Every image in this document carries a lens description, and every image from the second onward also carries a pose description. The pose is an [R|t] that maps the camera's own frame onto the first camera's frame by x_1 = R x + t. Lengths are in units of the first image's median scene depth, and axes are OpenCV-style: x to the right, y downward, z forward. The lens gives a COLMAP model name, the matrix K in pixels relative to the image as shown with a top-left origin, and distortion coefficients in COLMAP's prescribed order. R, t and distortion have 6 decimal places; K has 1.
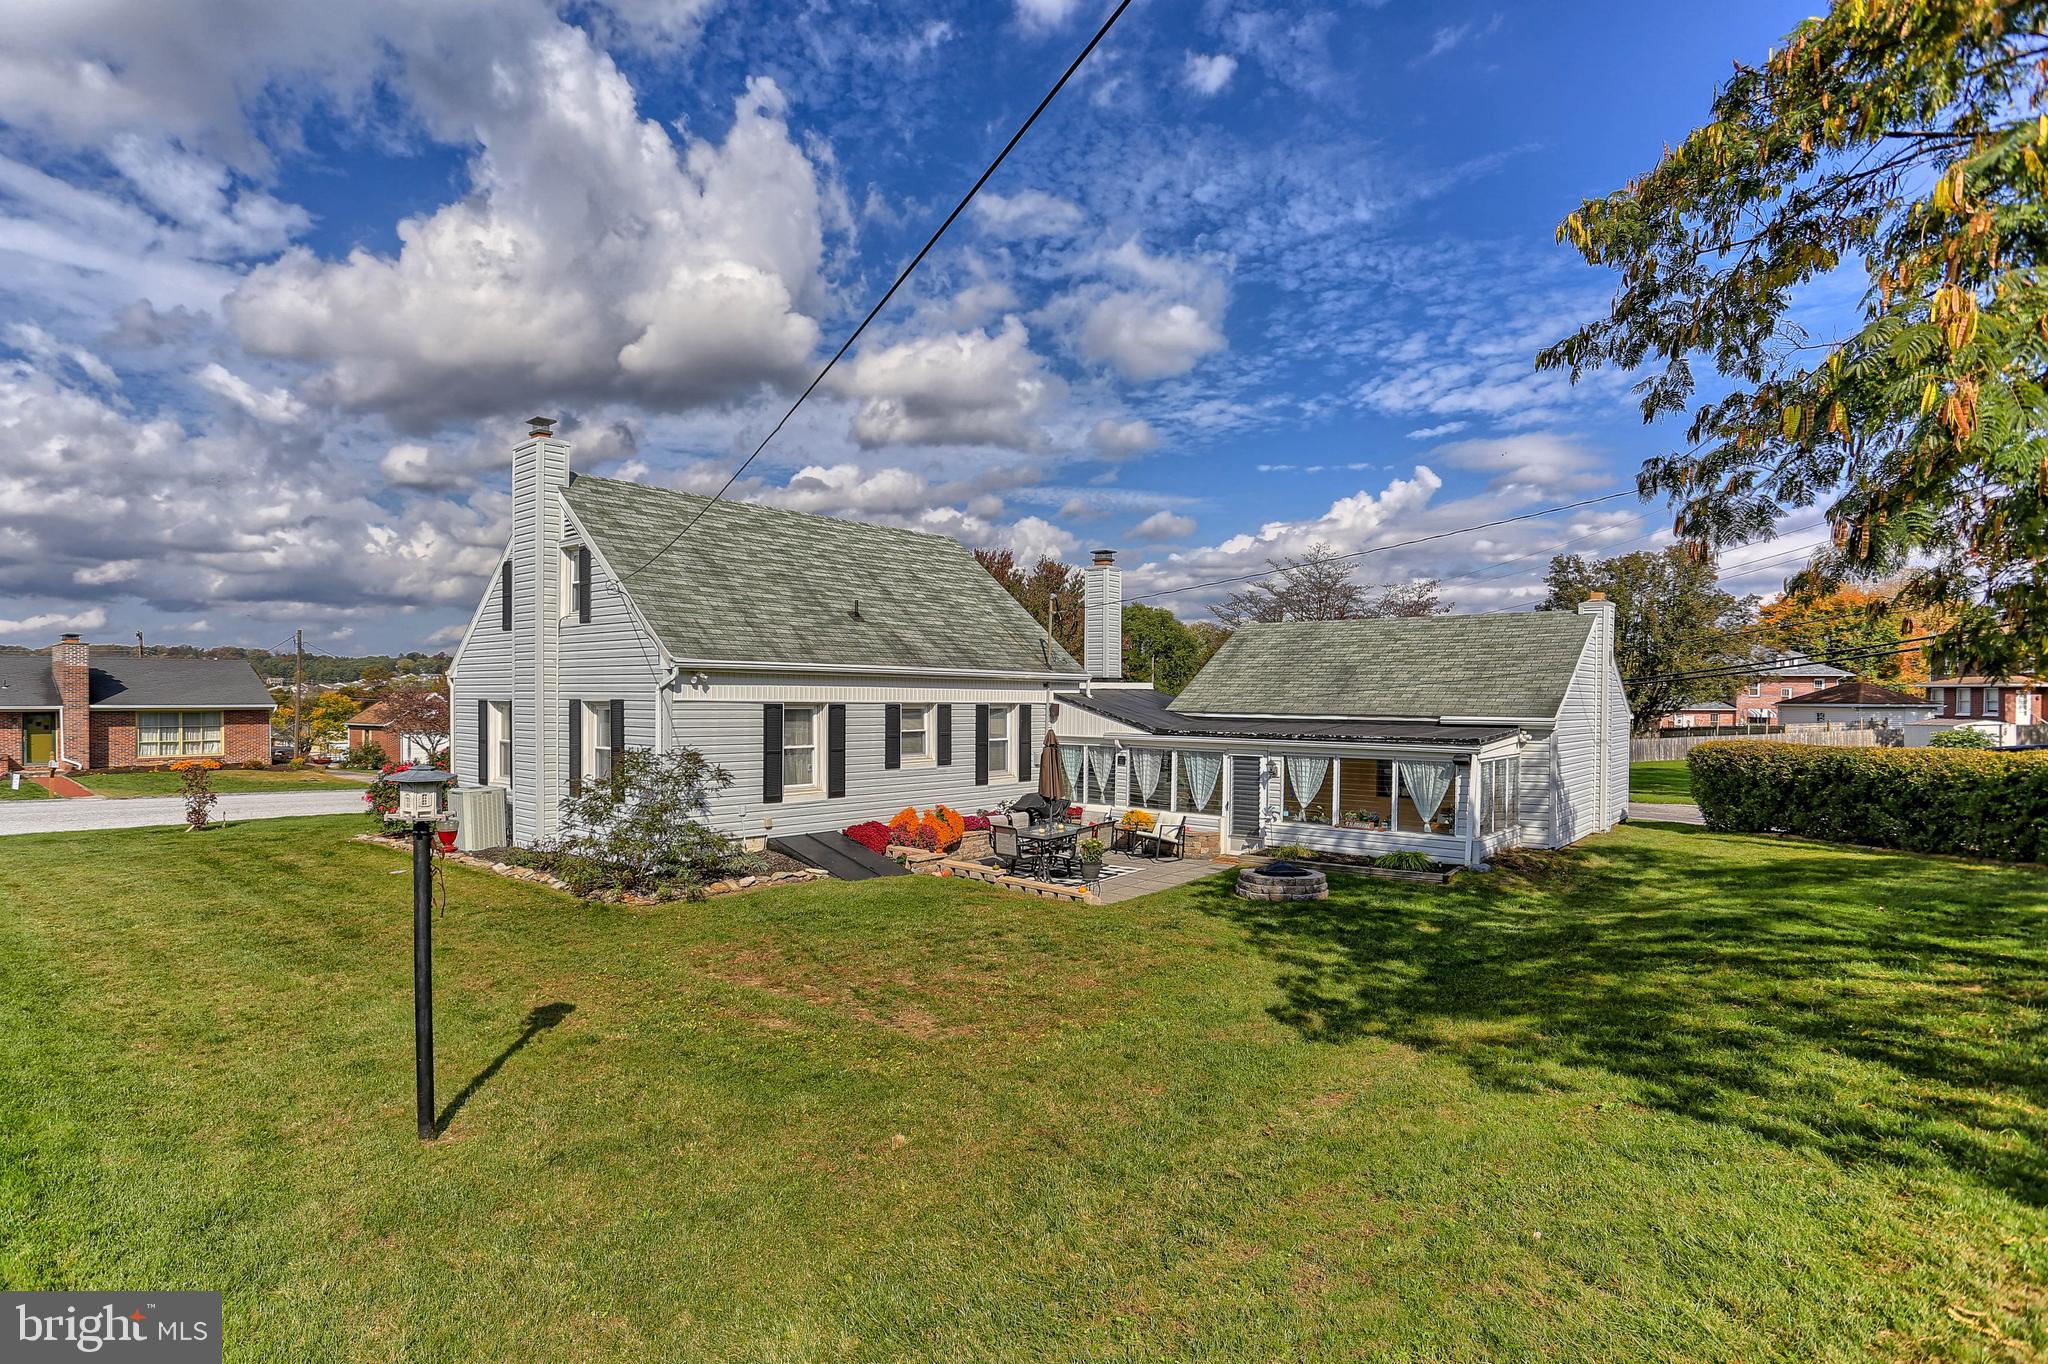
lens RADIAL K [[1025.9, 0, 1027.8], [0, 1025.9, 710.1], [0, 0, 1]] dist [-0.065462, 0.044118]
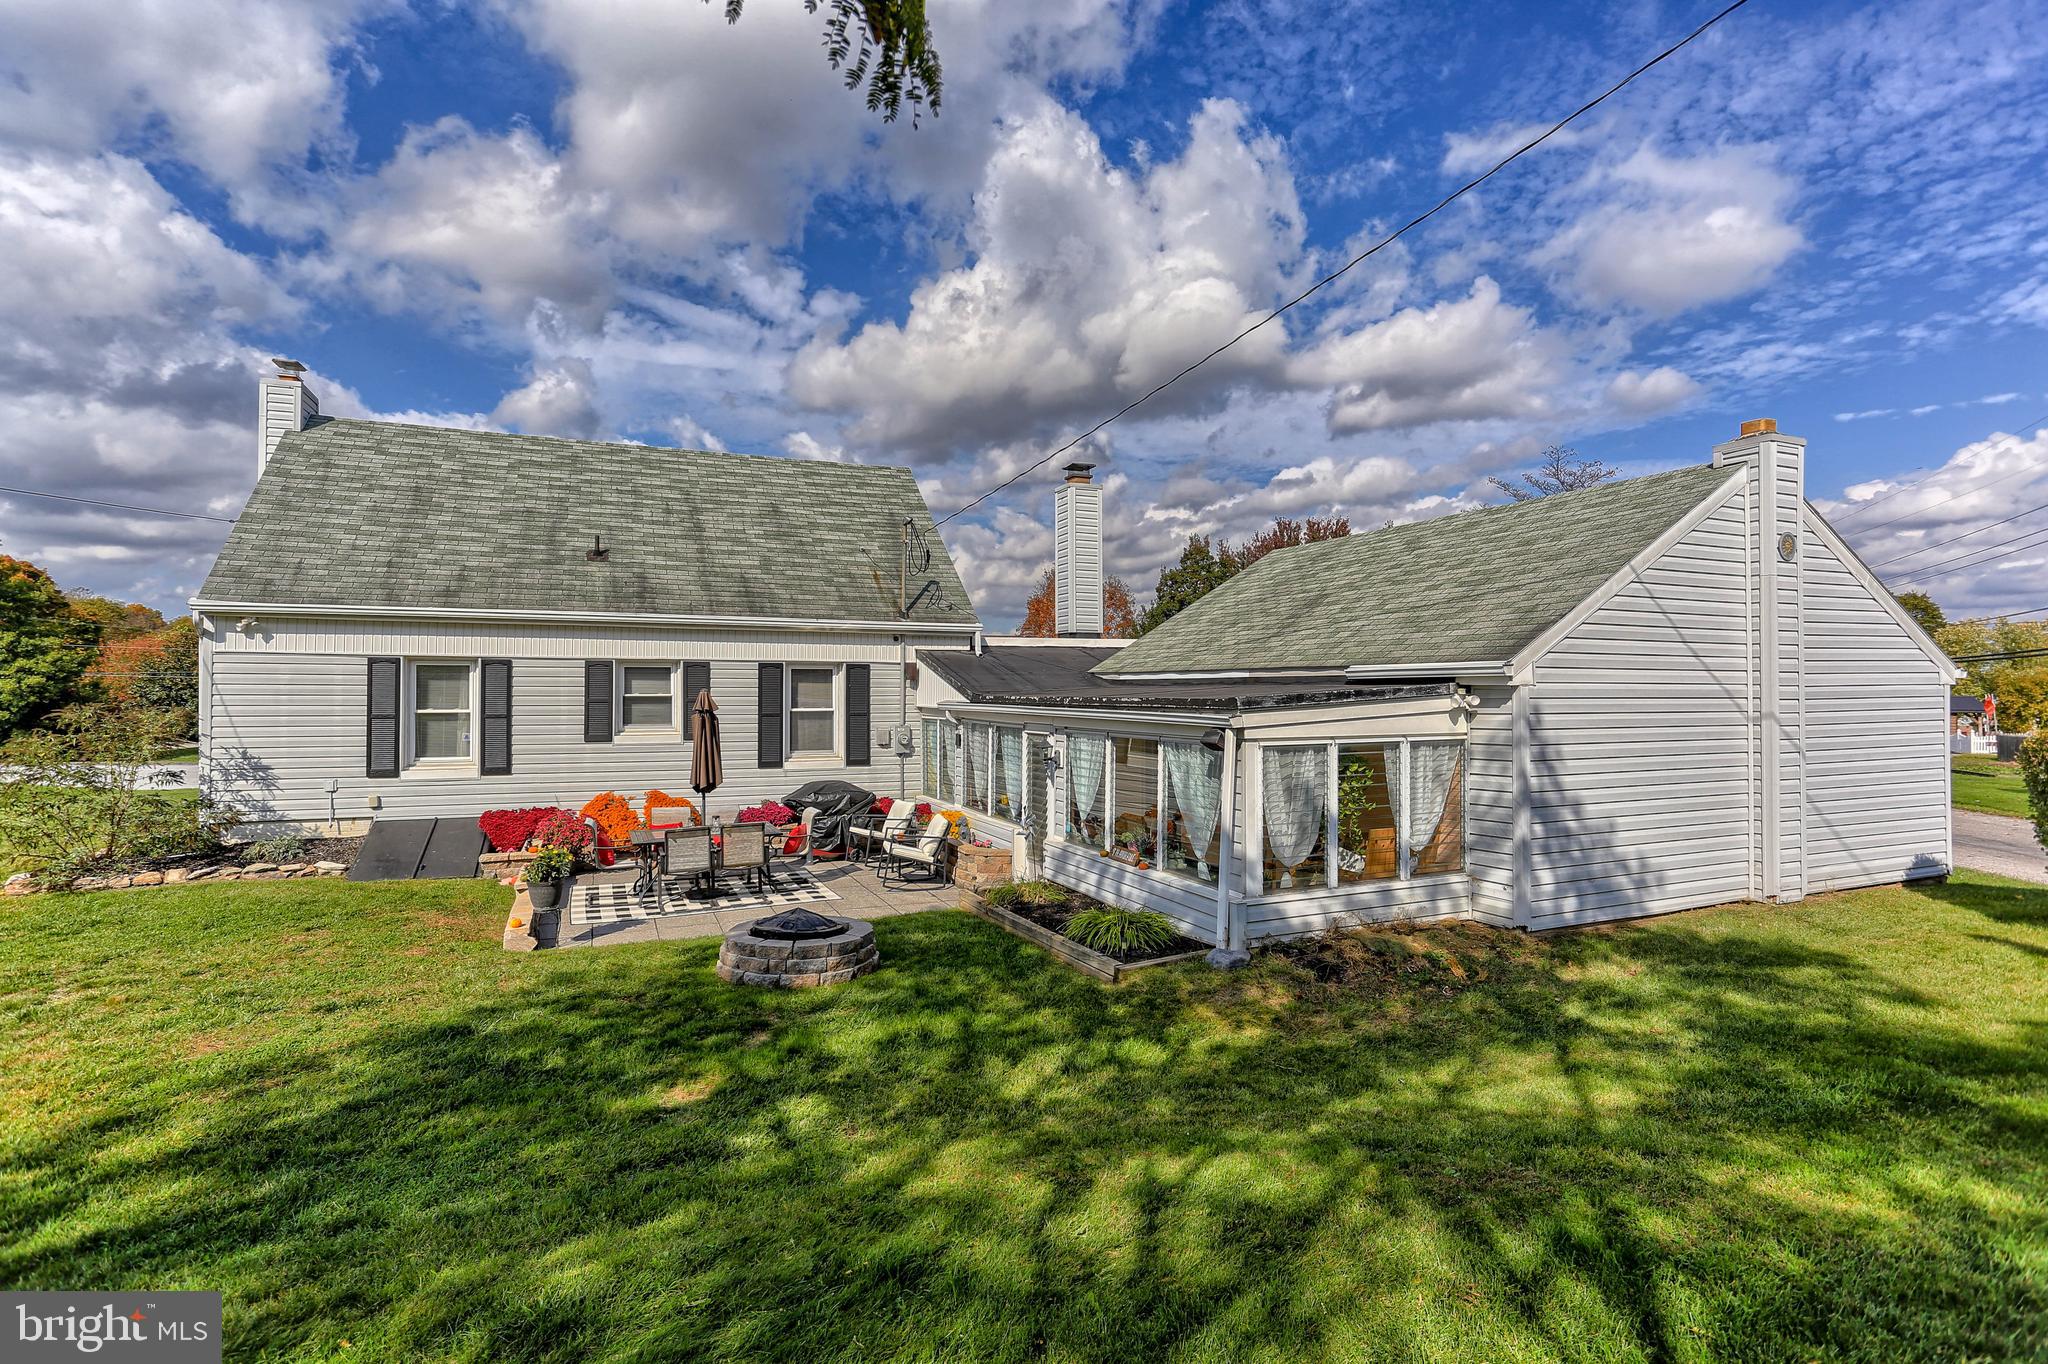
lens RADIAL K [[999.5, 0, 1060.1], [0, 999.5, 675.8], [0, 0, 1]] dist [-0.048730, 0.028641]
pose [[0.900205, -0.013096, -0.435269, 0.489219], [0.001289, 0.999623, -0.027409, 0.025648], [0.435464, 0.024112, 0.899883, 0.438241]]
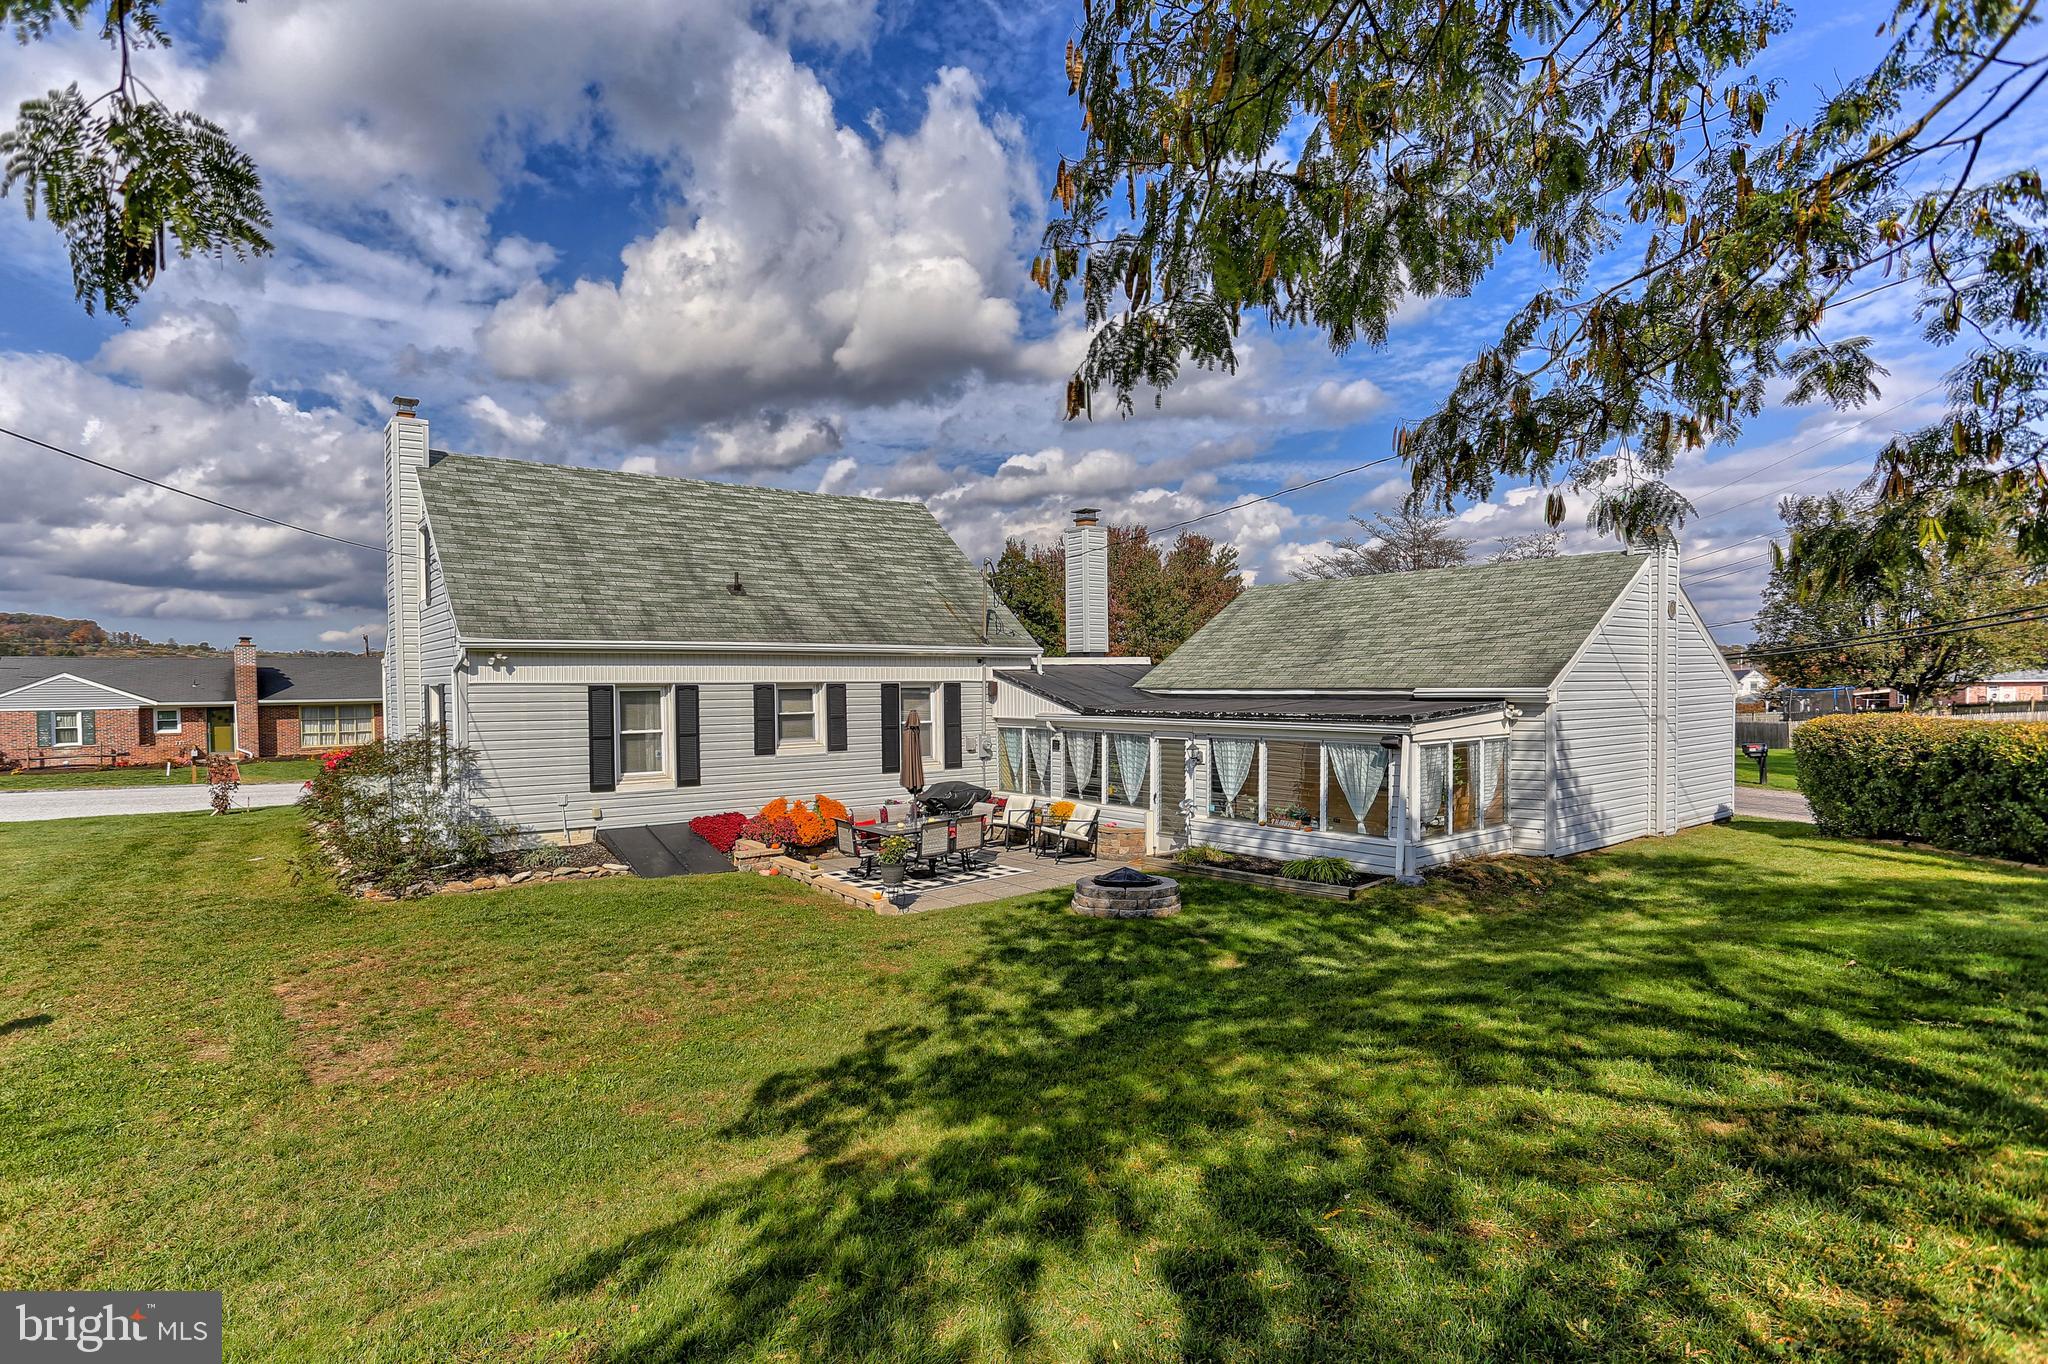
lens RADIAL K [[1041.6, 0, 1025.6], [0, 1041.6, 707.8], [0, 0, 1]] dist [-0.046728, 0.023098]
pose [[0.977379, -0.012484, -0.211127, 0.272740], [0.015145, 0.999825, 0.010990, 0.007834], [0.210953, -0.013938, 0.977397, 0.136519]]
